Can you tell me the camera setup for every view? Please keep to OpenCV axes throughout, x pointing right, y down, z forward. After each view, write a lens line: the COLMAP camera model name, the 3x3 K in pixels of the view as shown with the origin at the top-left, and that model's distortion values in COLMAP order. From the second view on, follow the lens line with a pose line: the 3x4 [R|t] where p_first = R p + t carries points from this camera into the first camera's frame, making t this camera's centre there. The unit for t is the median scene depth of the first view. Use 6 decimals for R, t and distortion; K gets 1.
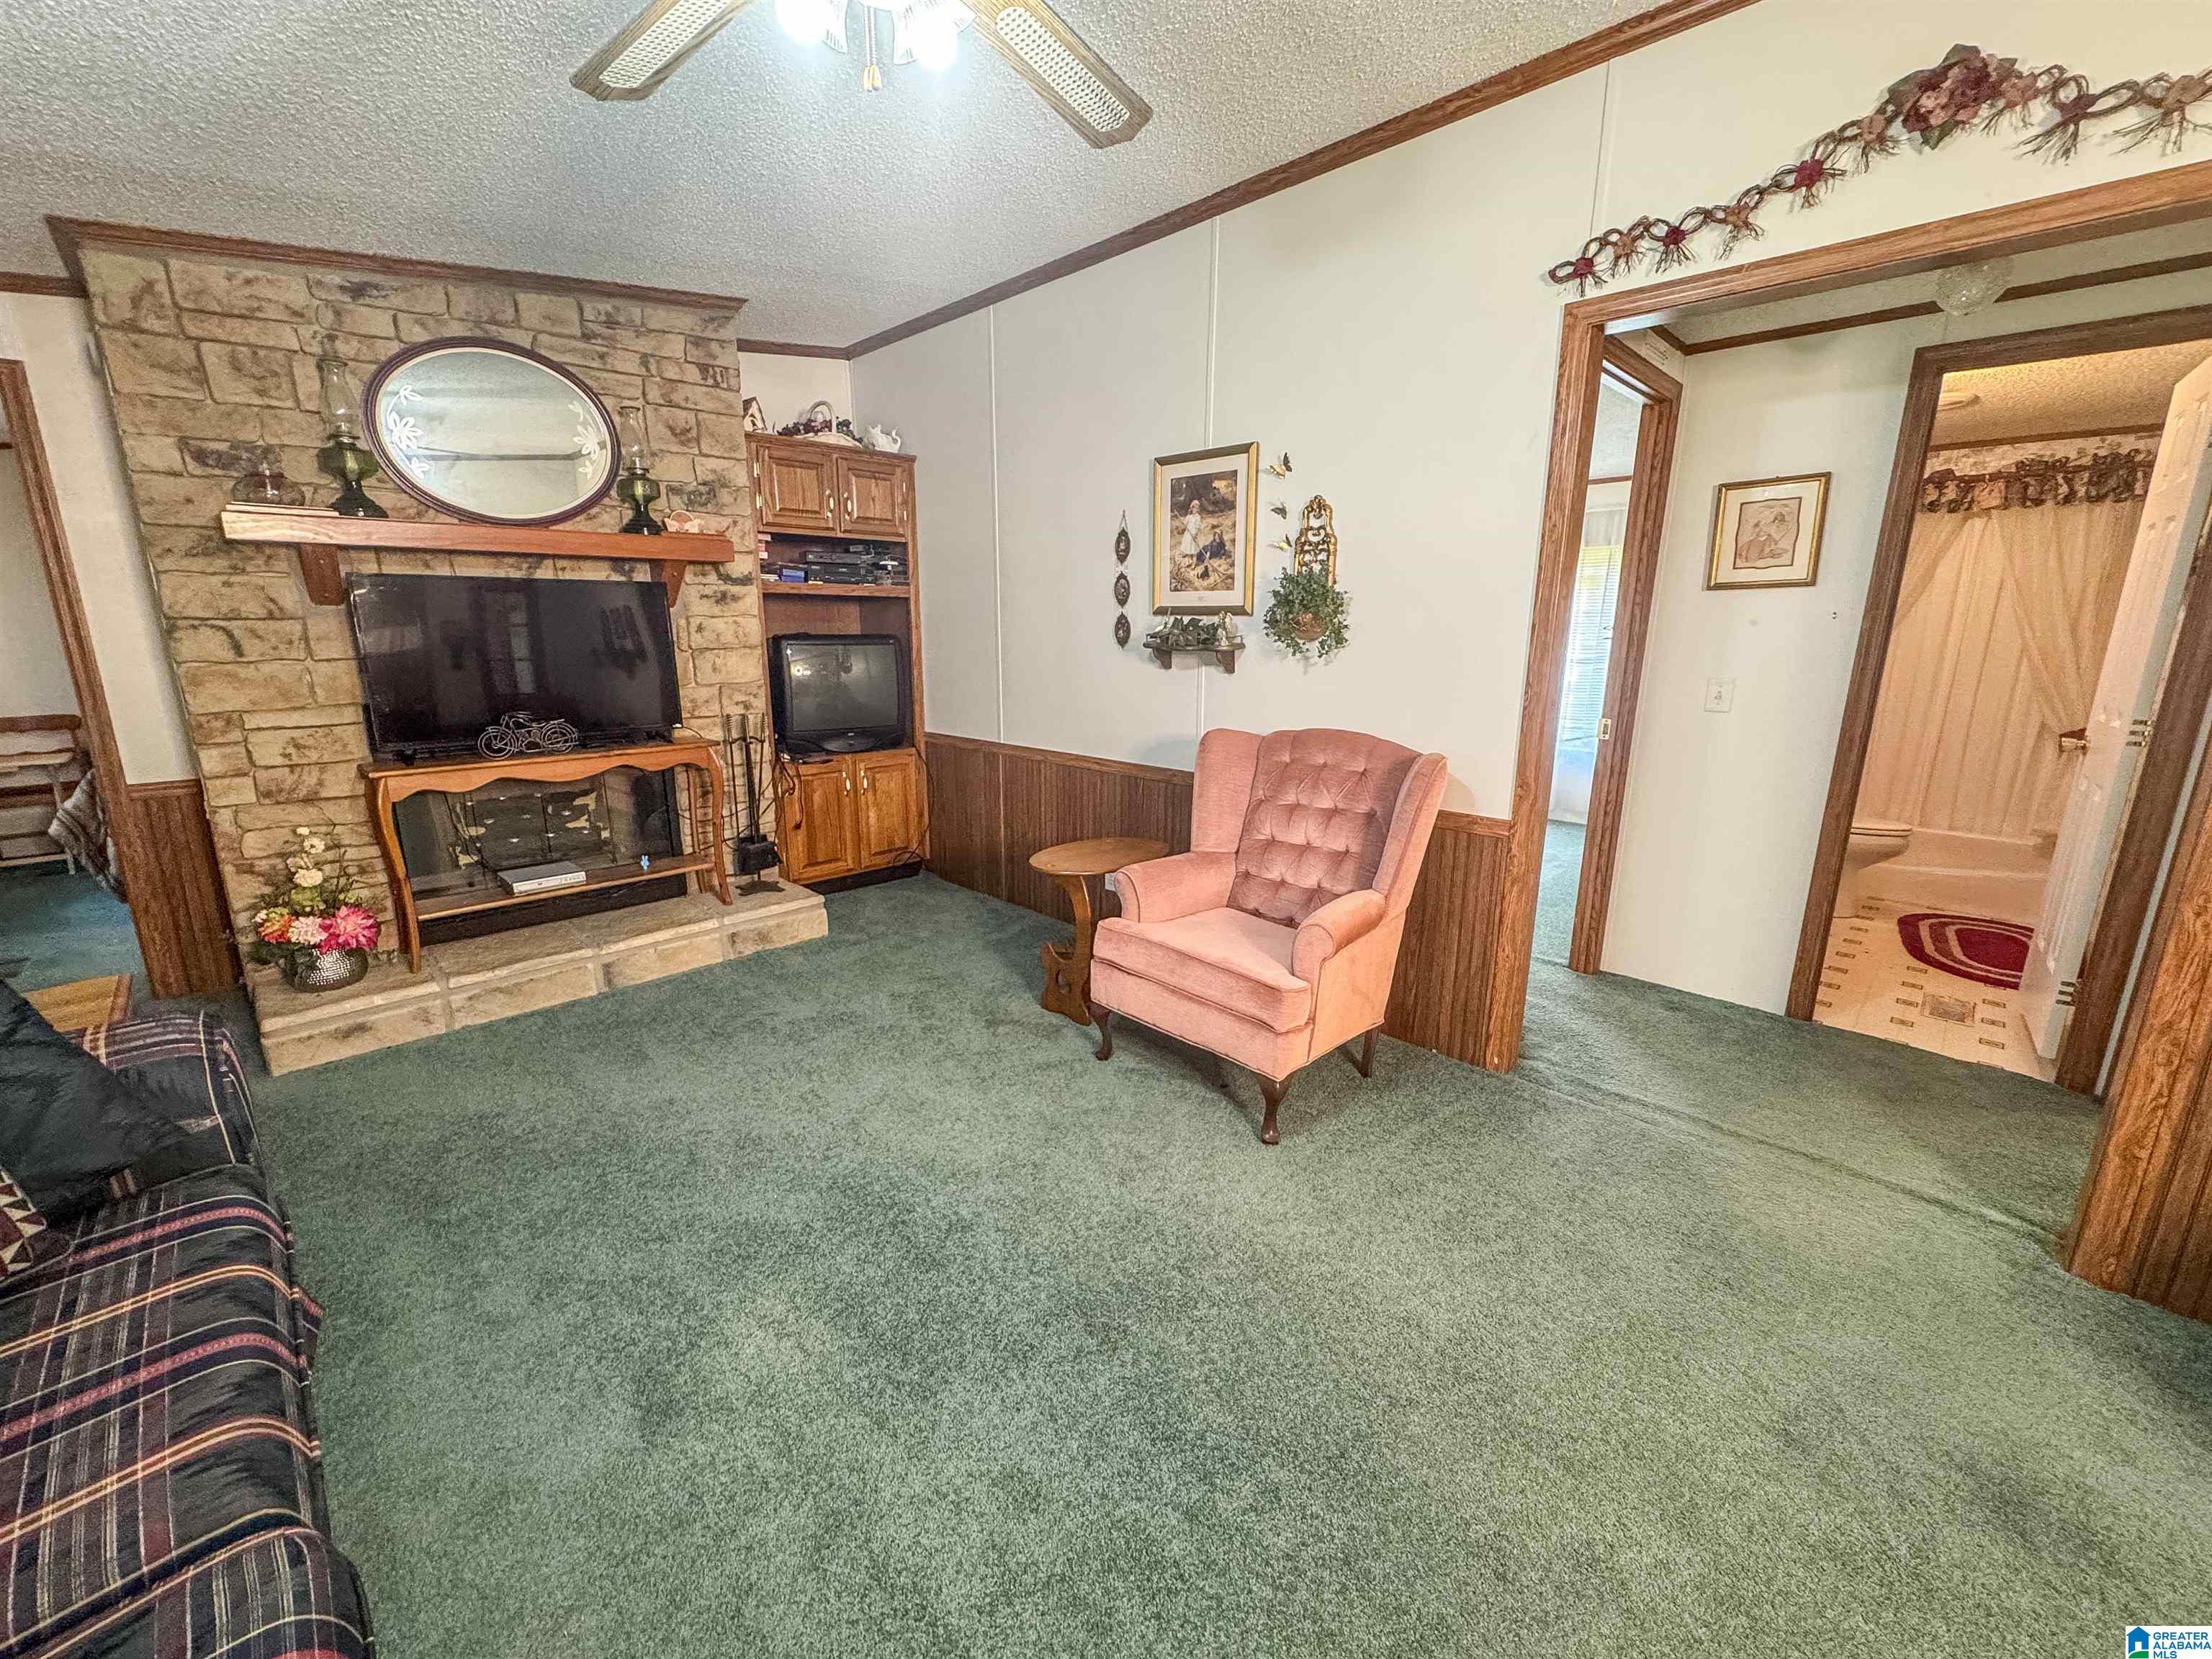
lens RADIAL K [[890.5, 0, 1107.2], [0, 890.5, 829.4], [0, 0, 1]] dist [-0.003531, 0.000946]
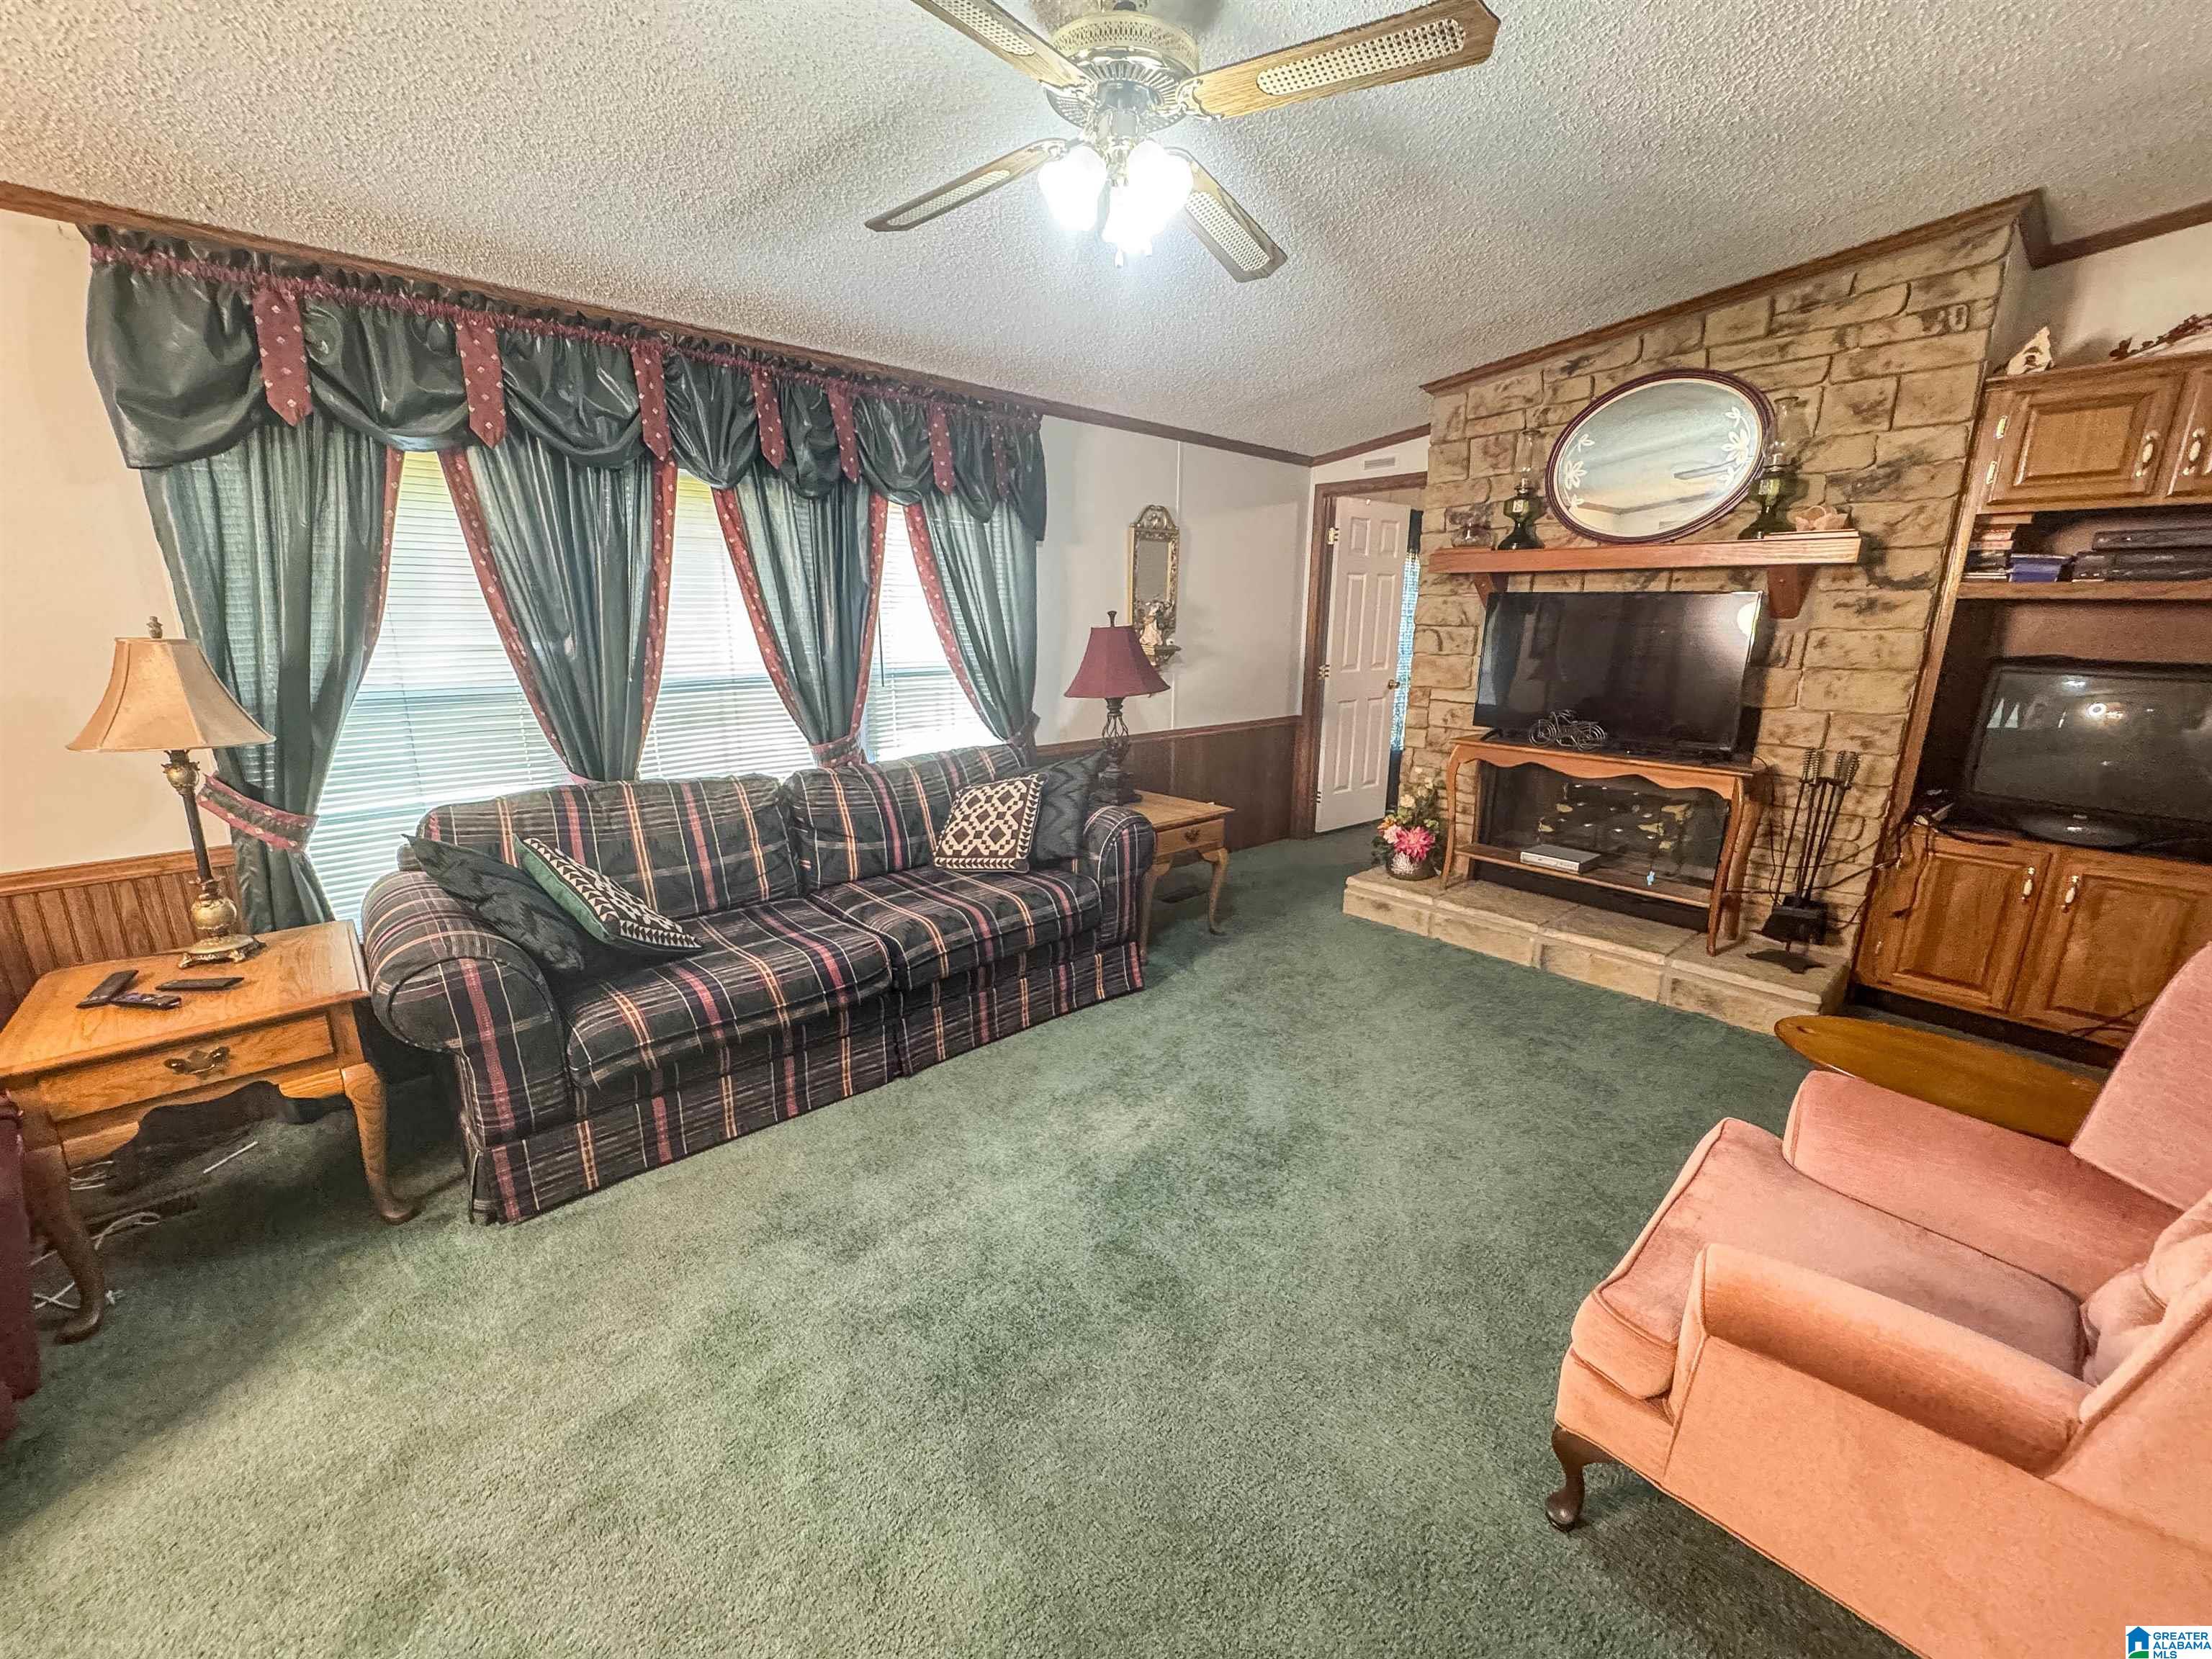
lens RADIAL K [[890.5, 0, 1107.2], [0, 890.5, 829.4], [0, 0, 1]] dist [-0.003531, 0.000946]
pose [[-0.032395, 0.236758, -0.971028, 0.473018], [-0.236349, 0.942169, 0.237606, -0.113074], [0.971128, 0.237199, 0.025436, 0.411404]]
